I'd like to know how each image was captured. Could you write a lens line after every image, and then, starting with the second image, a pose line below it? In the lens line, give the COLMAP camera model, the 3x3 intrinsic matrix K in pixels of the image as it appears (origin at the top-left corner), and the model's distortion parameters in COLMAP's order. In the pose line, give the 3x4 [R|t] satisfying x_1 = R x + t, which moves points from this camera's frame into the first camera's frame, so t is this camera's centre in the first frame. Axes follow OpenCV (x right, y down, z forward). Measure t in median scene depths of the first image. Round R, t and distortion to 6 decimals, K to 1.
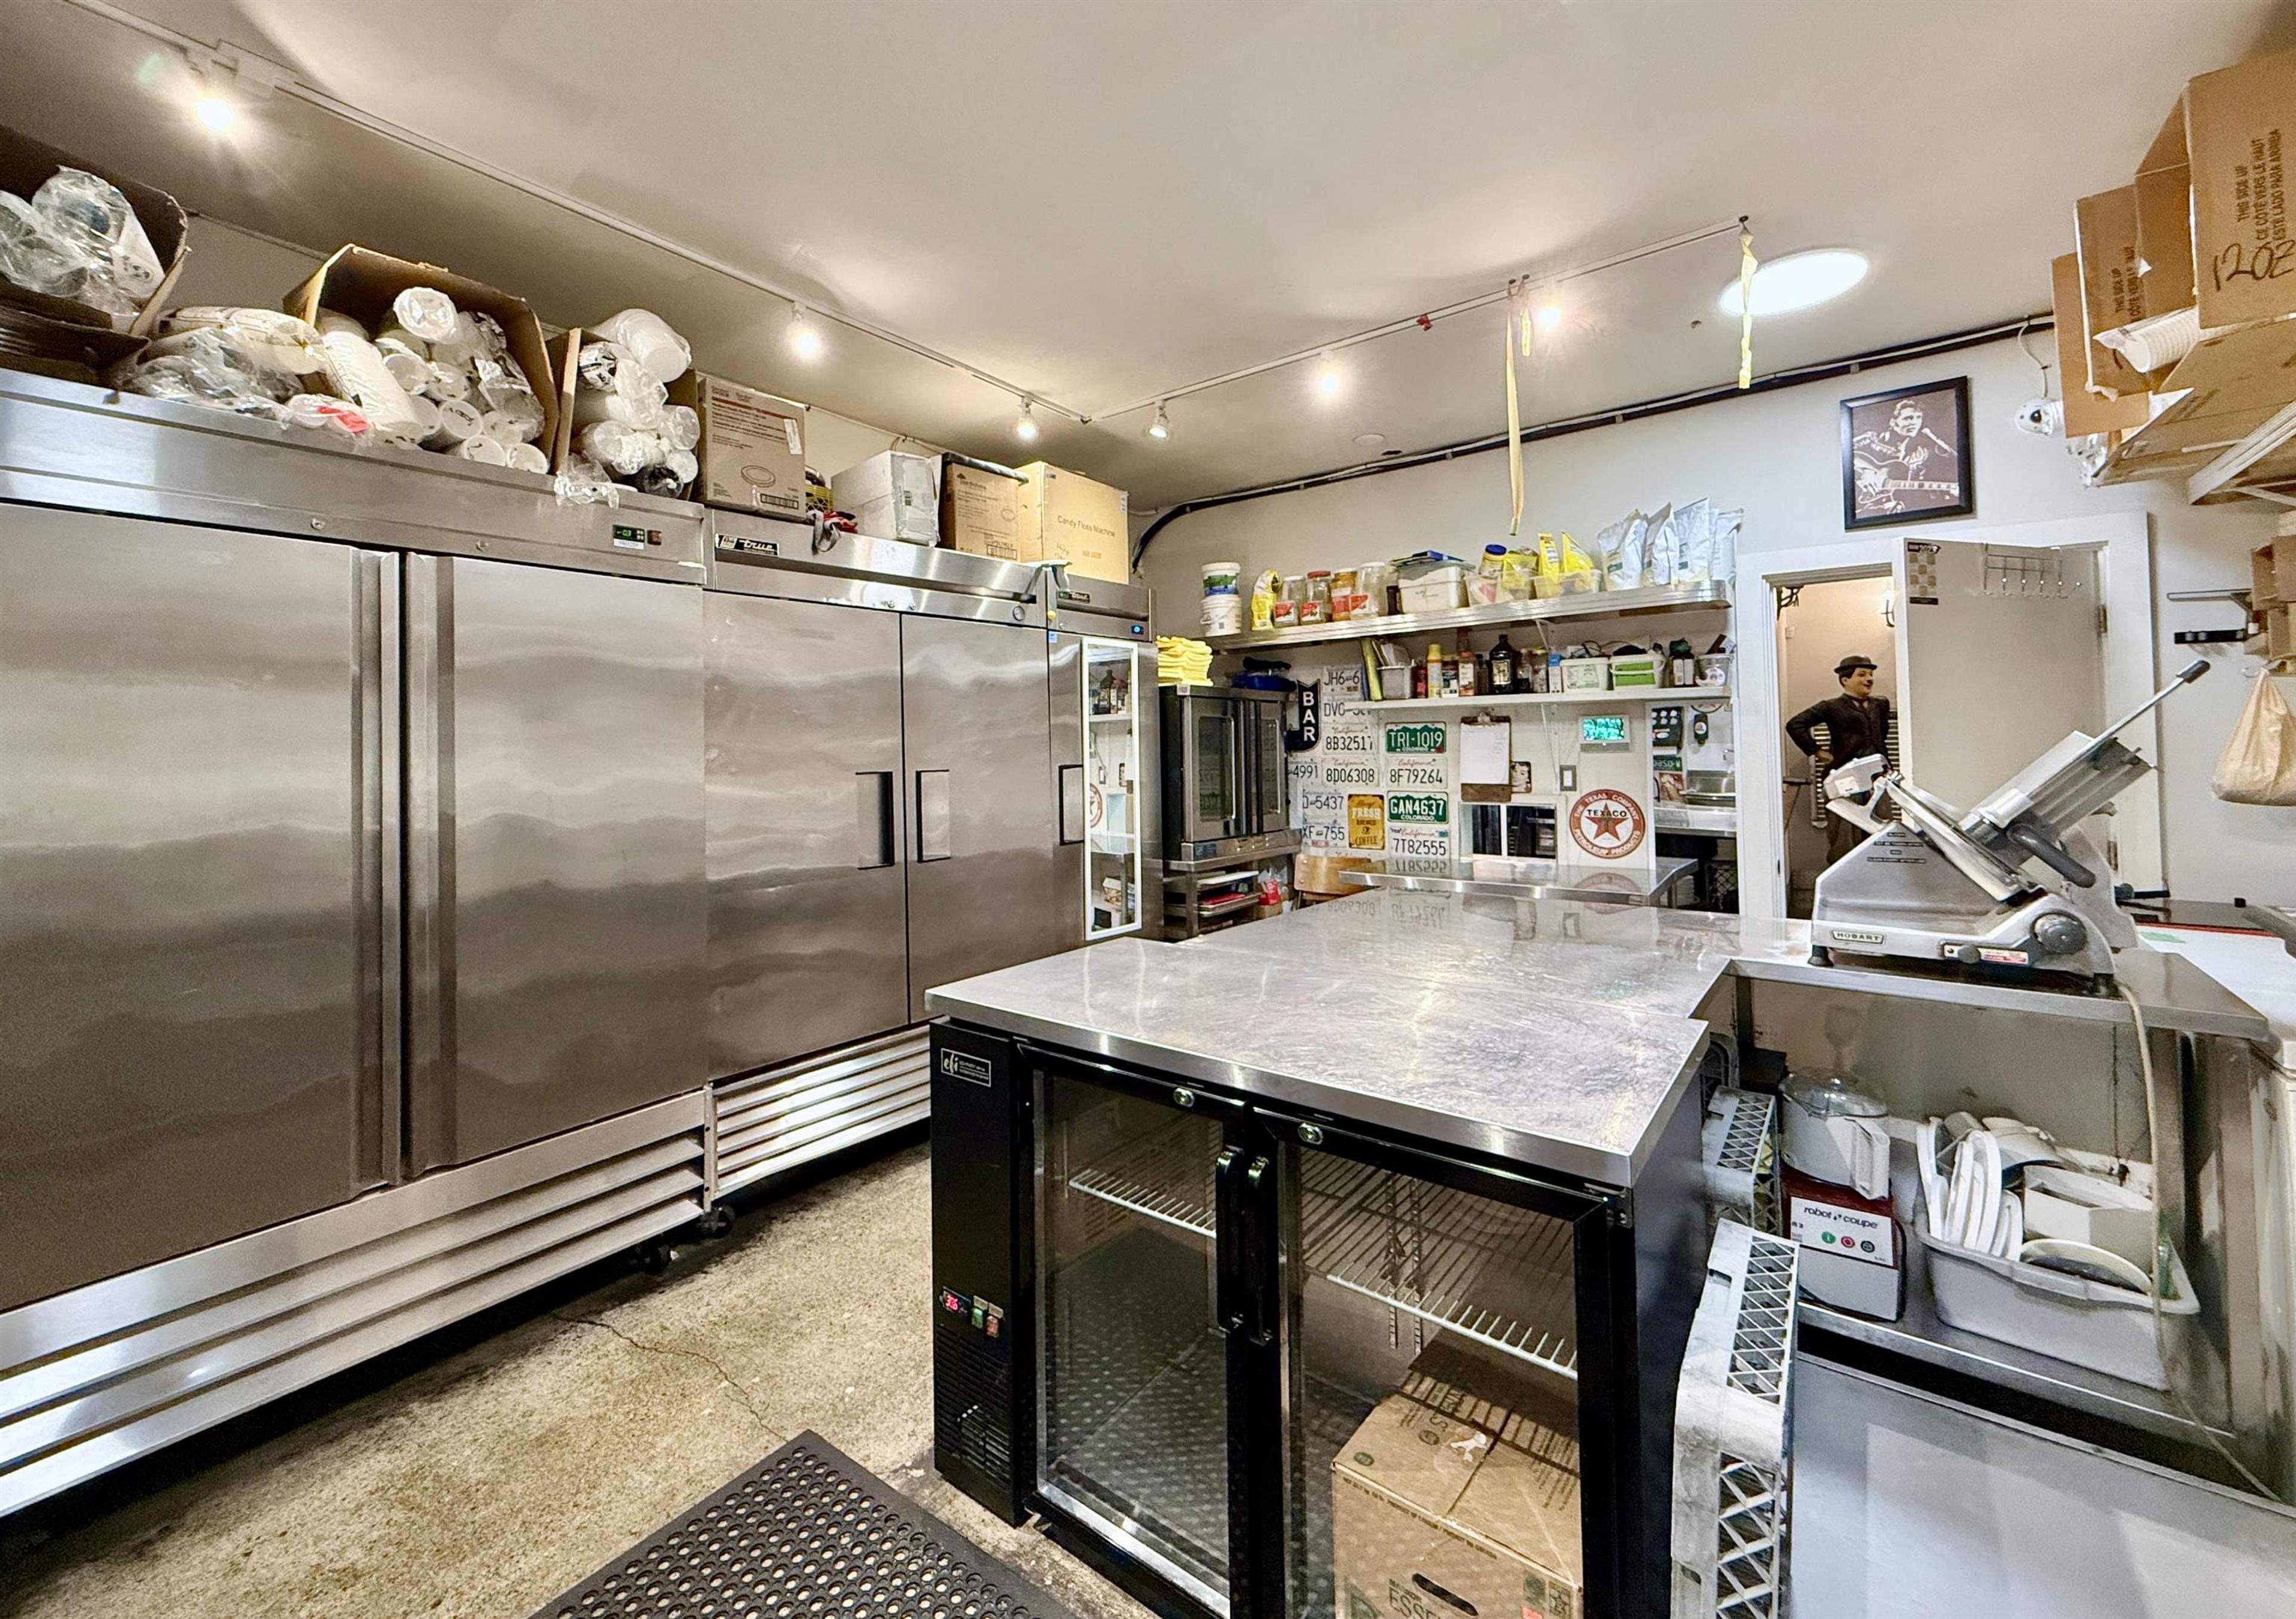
lens RADIAL K [[942.8, 0, 1146.8], [0, 942.8, 720.5], [0, 0, 1]] dist [0.000200, -0.000064]
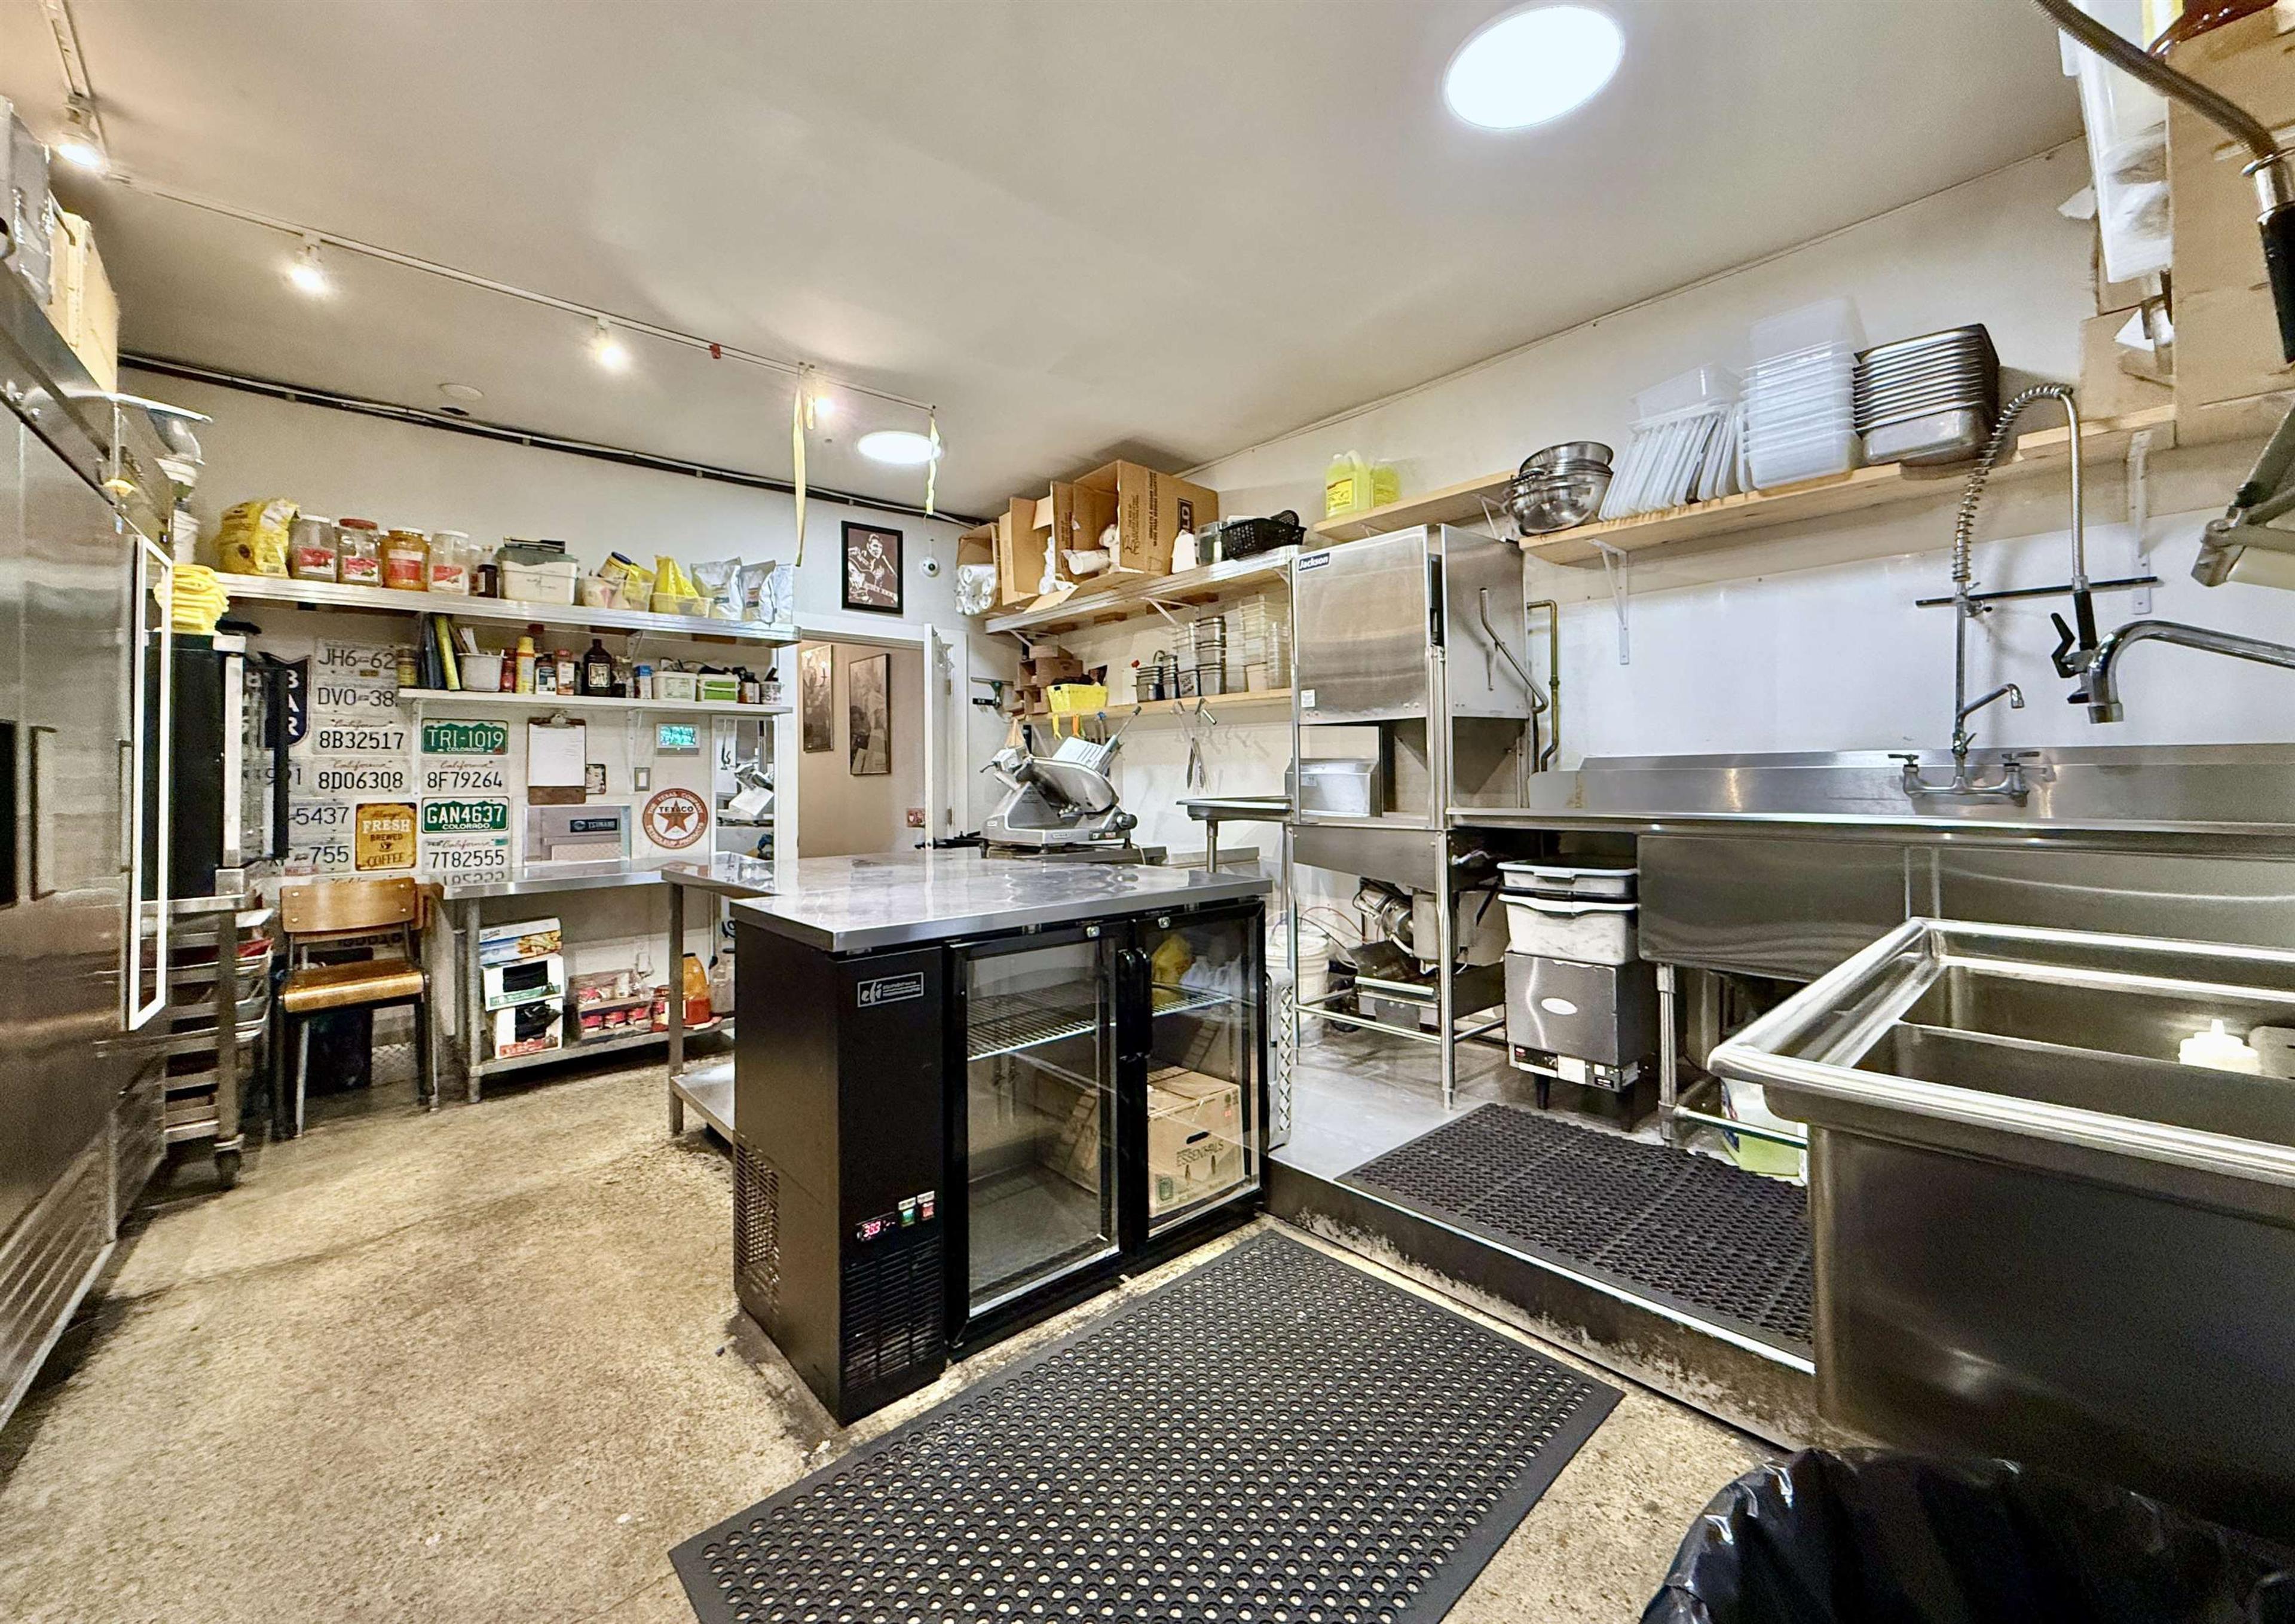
lens RADIAL K [[928.8, 0, 1132.3], [0, 928.8, 752.7], [0, 0, 1]] dist [-0.001725, -0.000178]
pose [[0.185849, 0.040969, 0.981724, -0.506401], [-0.017954, 0.999105, -0.038295, 0.061213], [-0.982414, -0.010509, 0.186419, 0.239444]]
